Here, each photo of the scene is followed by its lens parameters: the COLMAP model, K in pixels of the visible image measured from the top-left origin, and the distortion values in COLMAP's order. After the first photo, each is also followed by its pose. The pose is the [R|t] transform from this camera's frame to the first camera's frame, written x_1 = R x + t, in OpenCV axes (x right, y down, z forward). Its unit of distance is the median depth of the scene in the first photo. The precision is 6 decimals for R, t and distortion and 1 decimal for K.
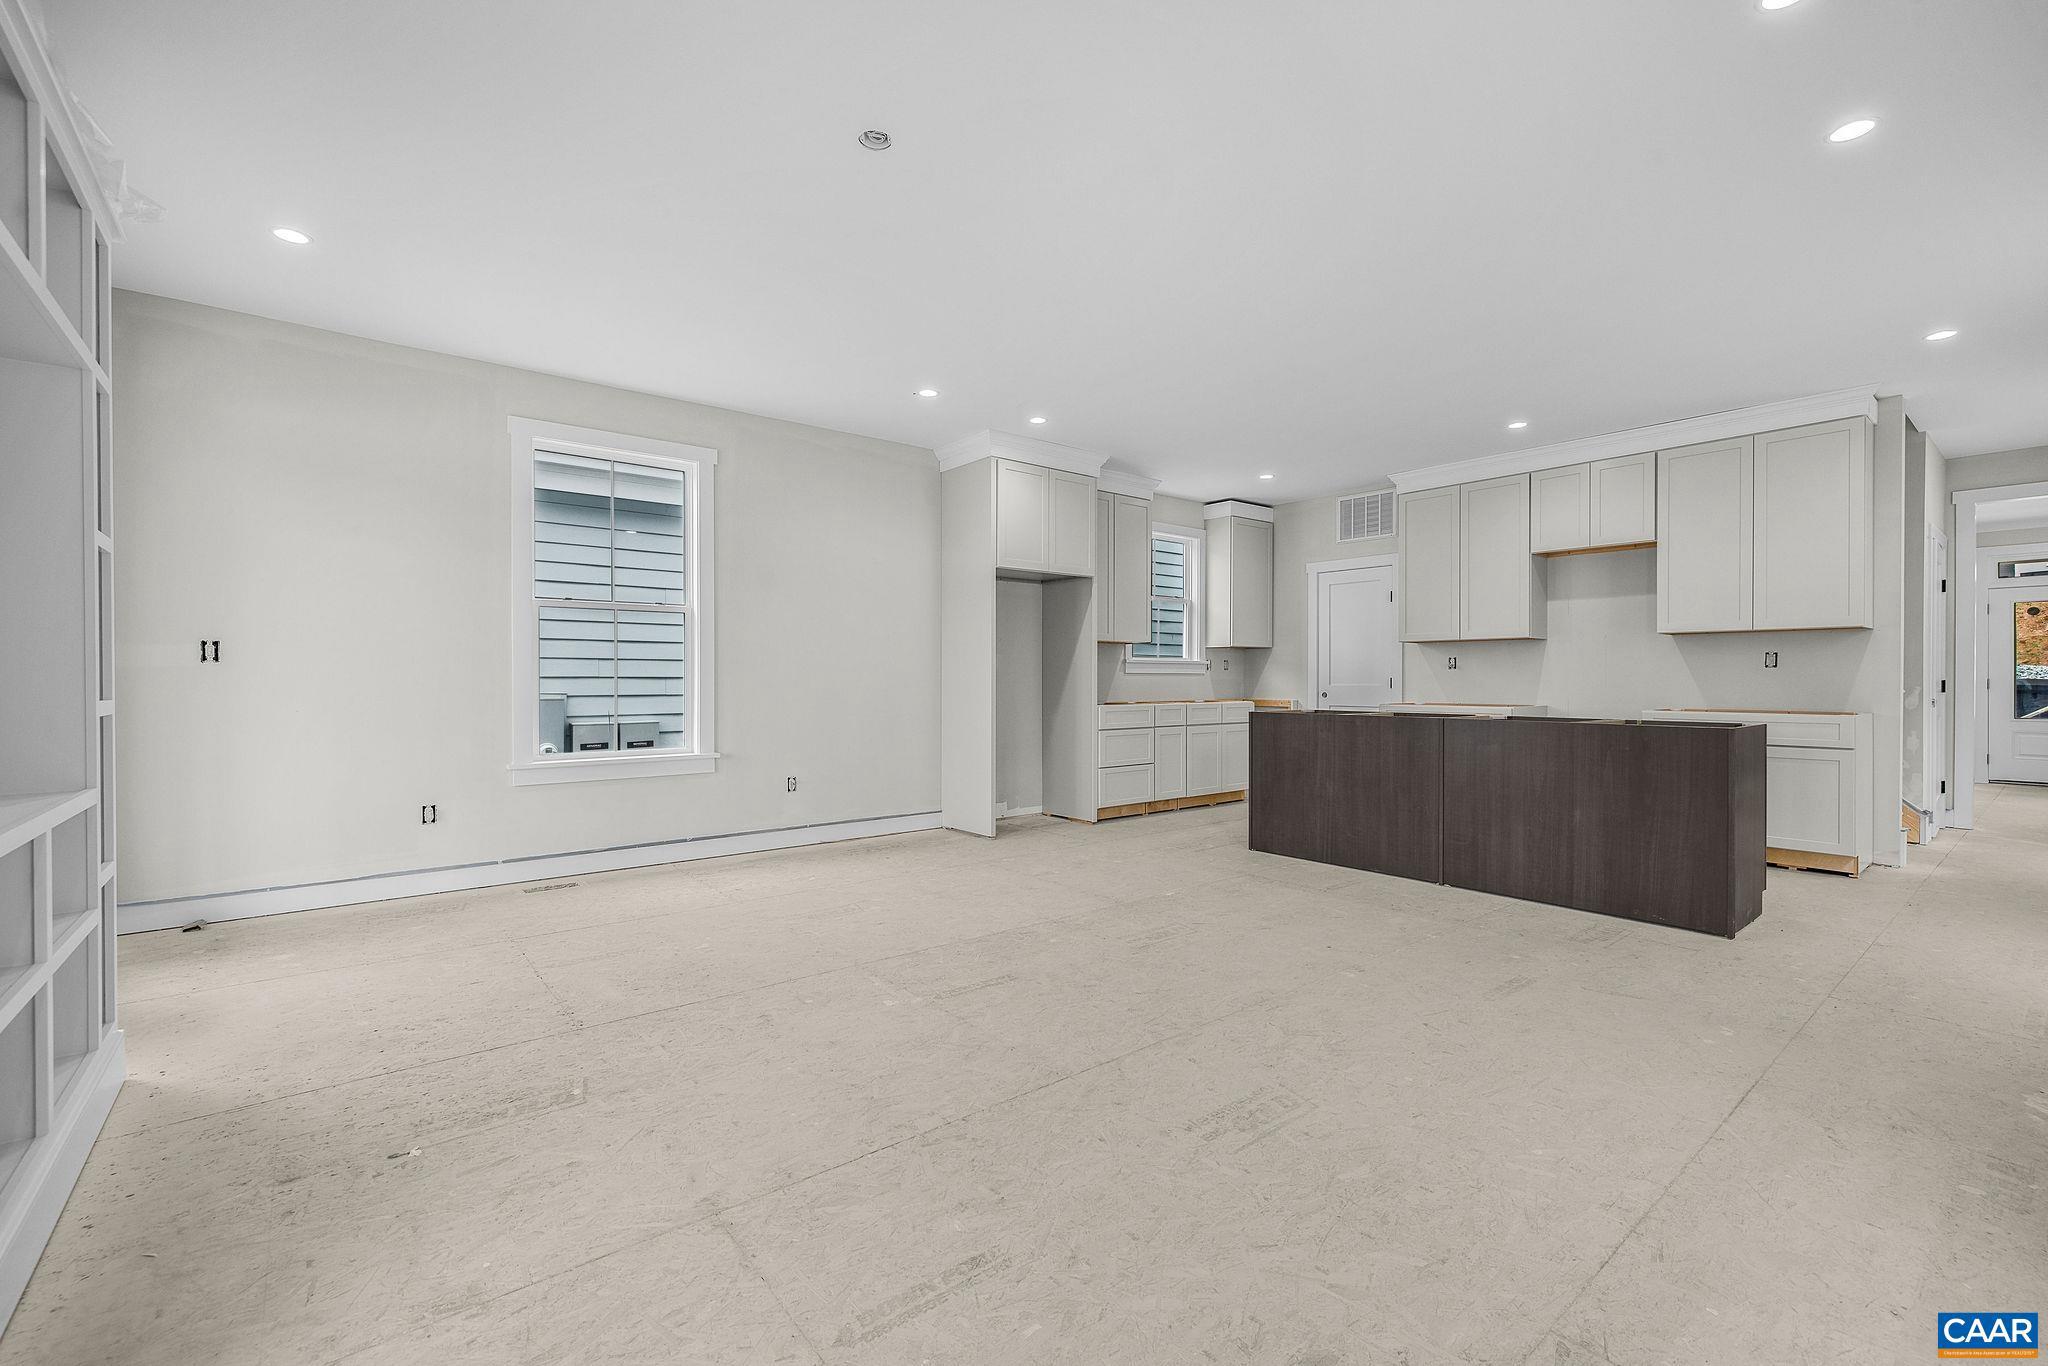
lens RADIAL K [[871.0, 0, 1036.1], [0, 871.0, 677.5], [0, 0, 1]] dist [-0.000435, 0.000001]
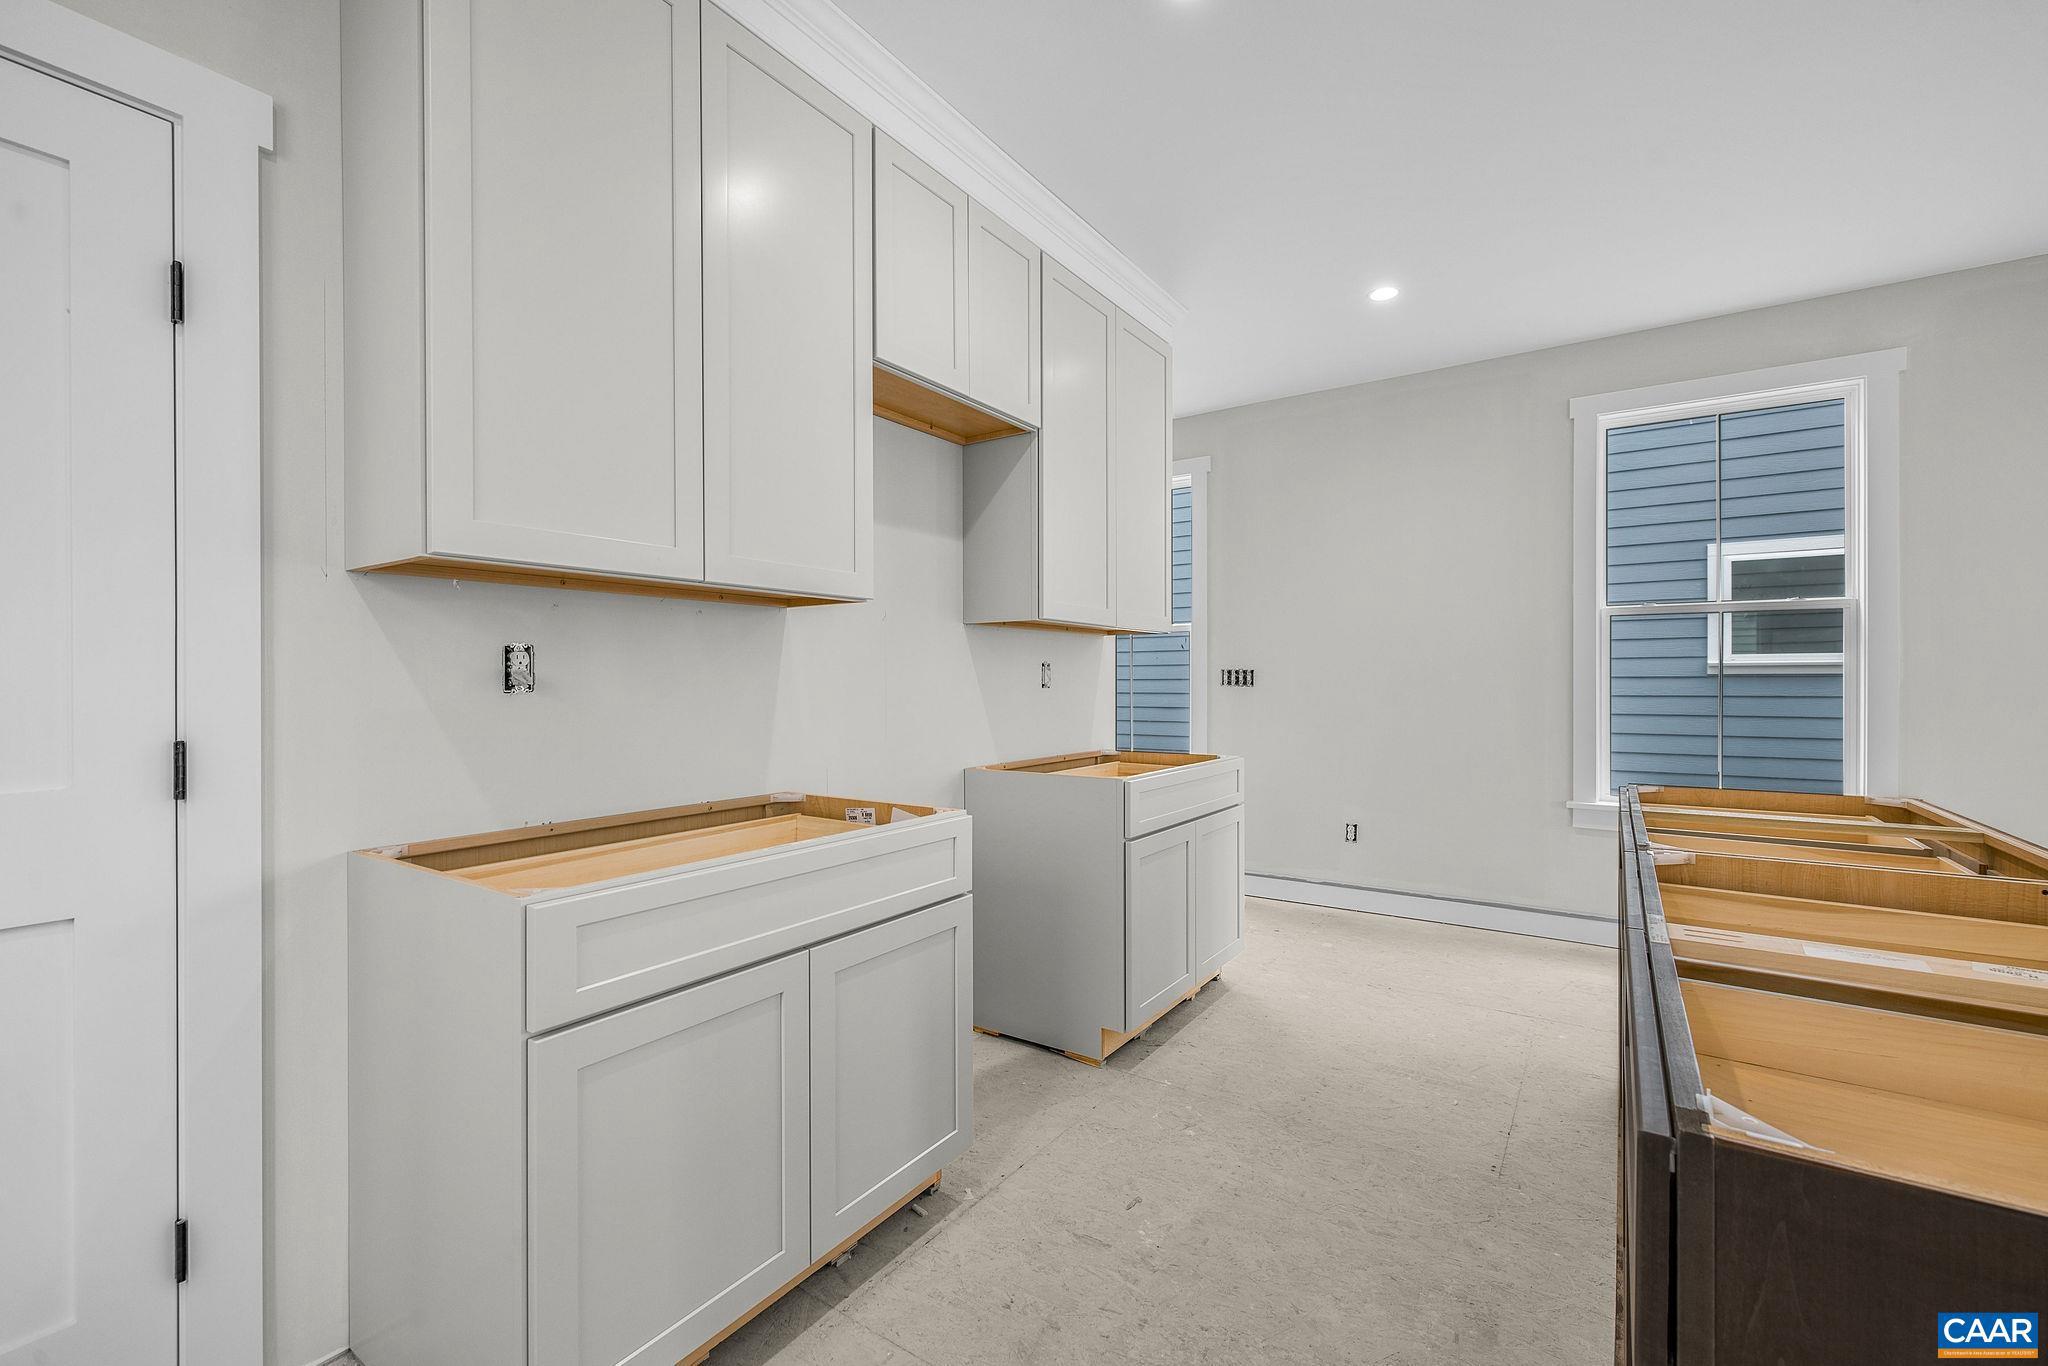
lens RADIAL K [[871.0, 0, 1022.7], [0, 871.0, 681.2], [0, 0, 1]] dist [-0.000435, 0.000001]
pose [[-0.272008, -0.002622, 0.962291, 0.223364], [-0.000689, 0.999997, 0.002529, -0.015714], [-0.962295, 0.000025, -0.272009, 1.065049]]
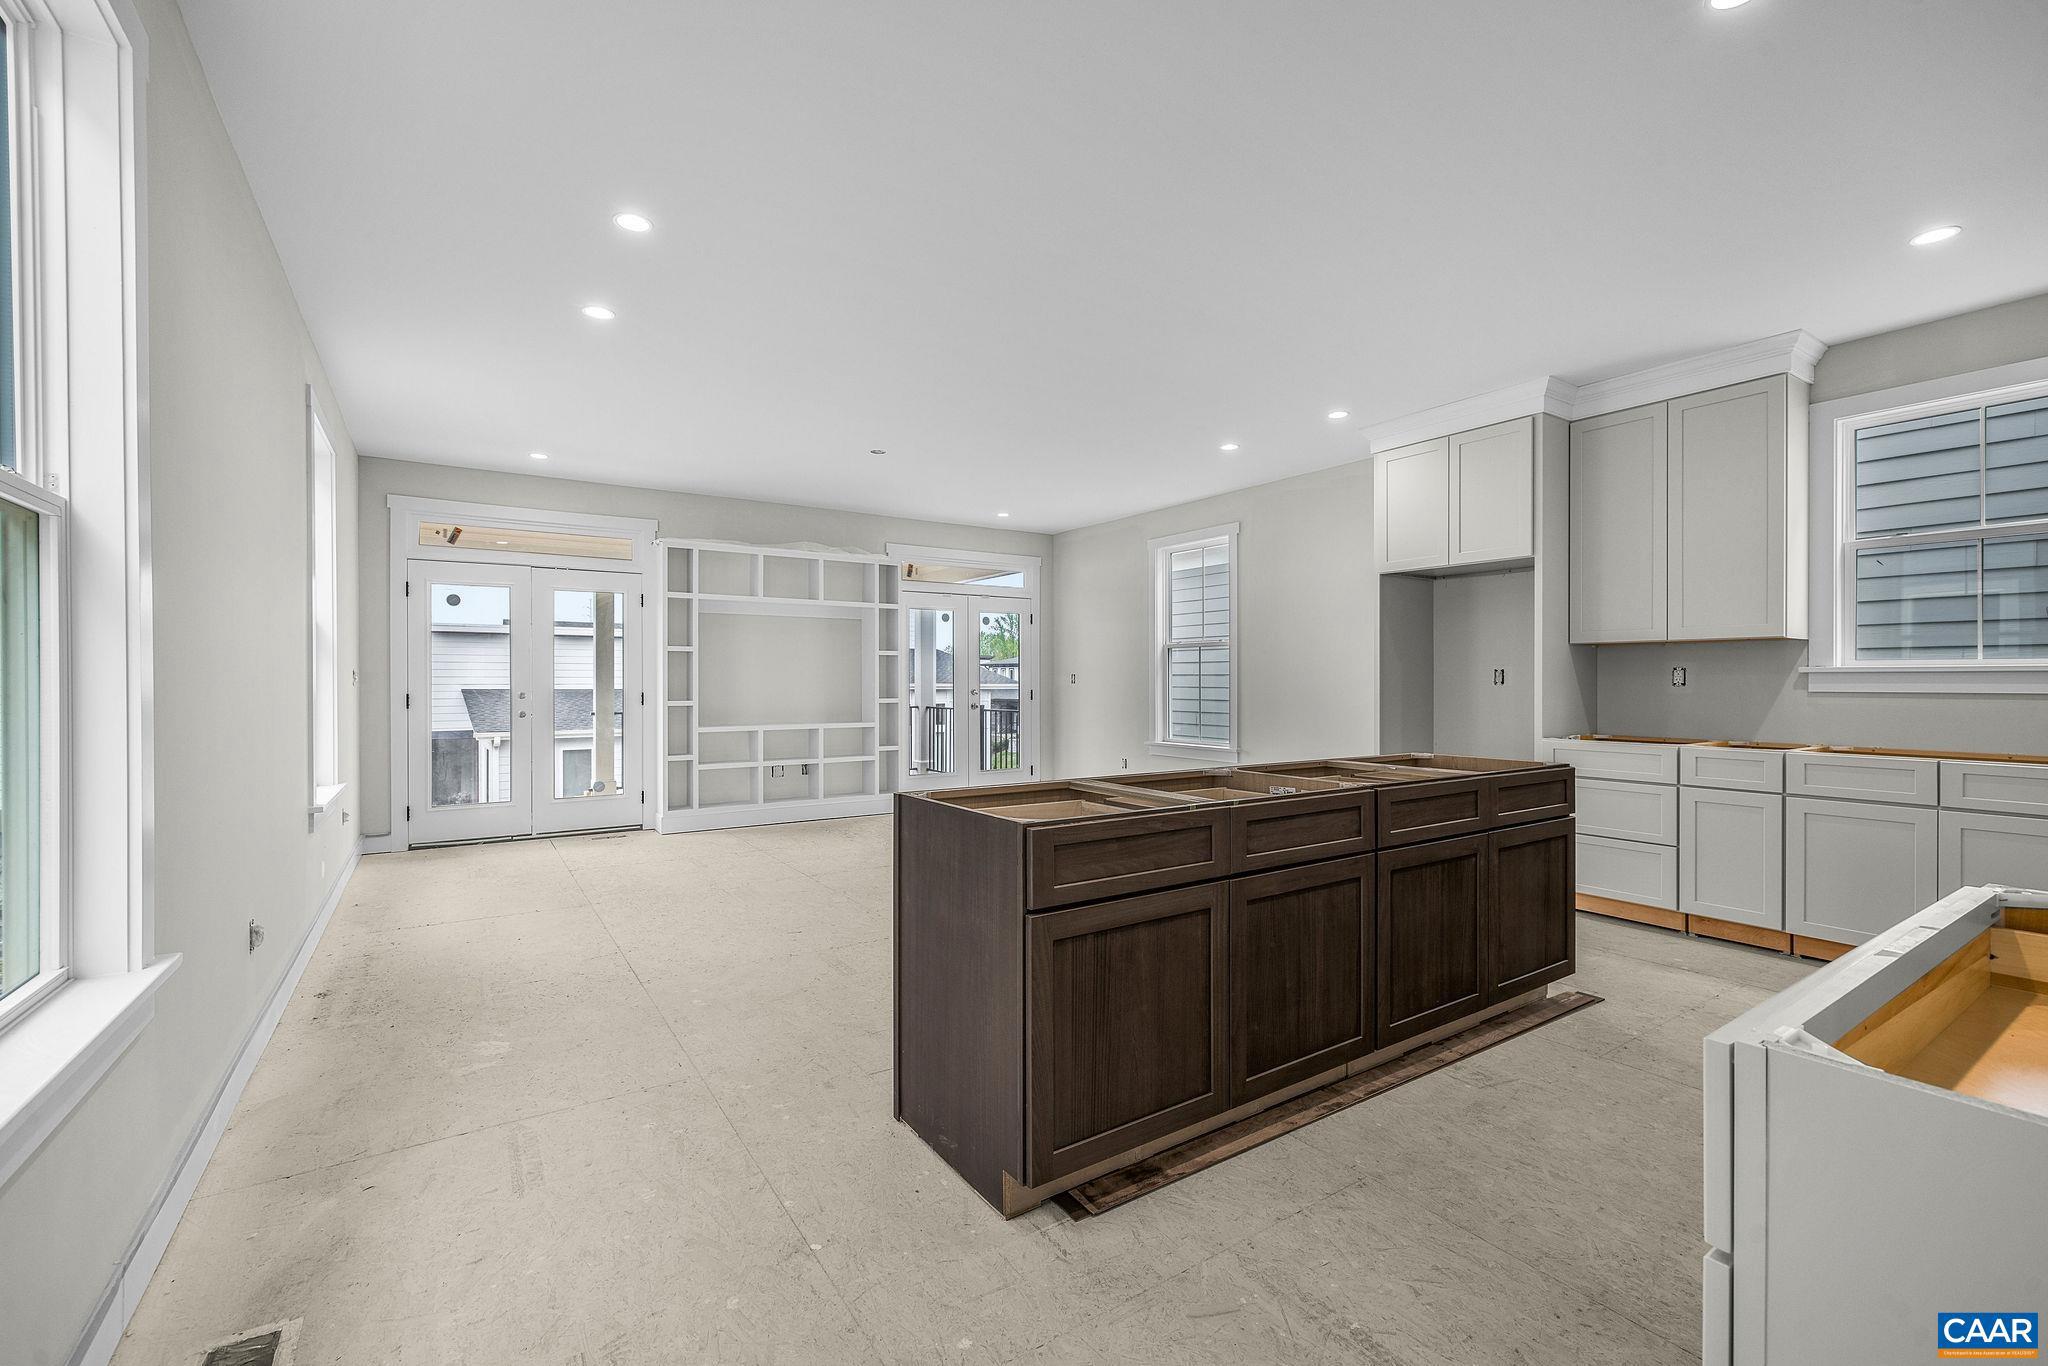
lens RADIAL K [[871.0, 0, 1017.2], [0, 871.0, 680.5], [0, 0, 1]] dist [-0.000435, 0.000001]
pose [[-0.109804, -0.000317, -0.993953, 0.855878], [0.001112, 0.999999, -0.000442, -0.015304], [0.993953, -0.001154, -0.109803, 0.694048]]
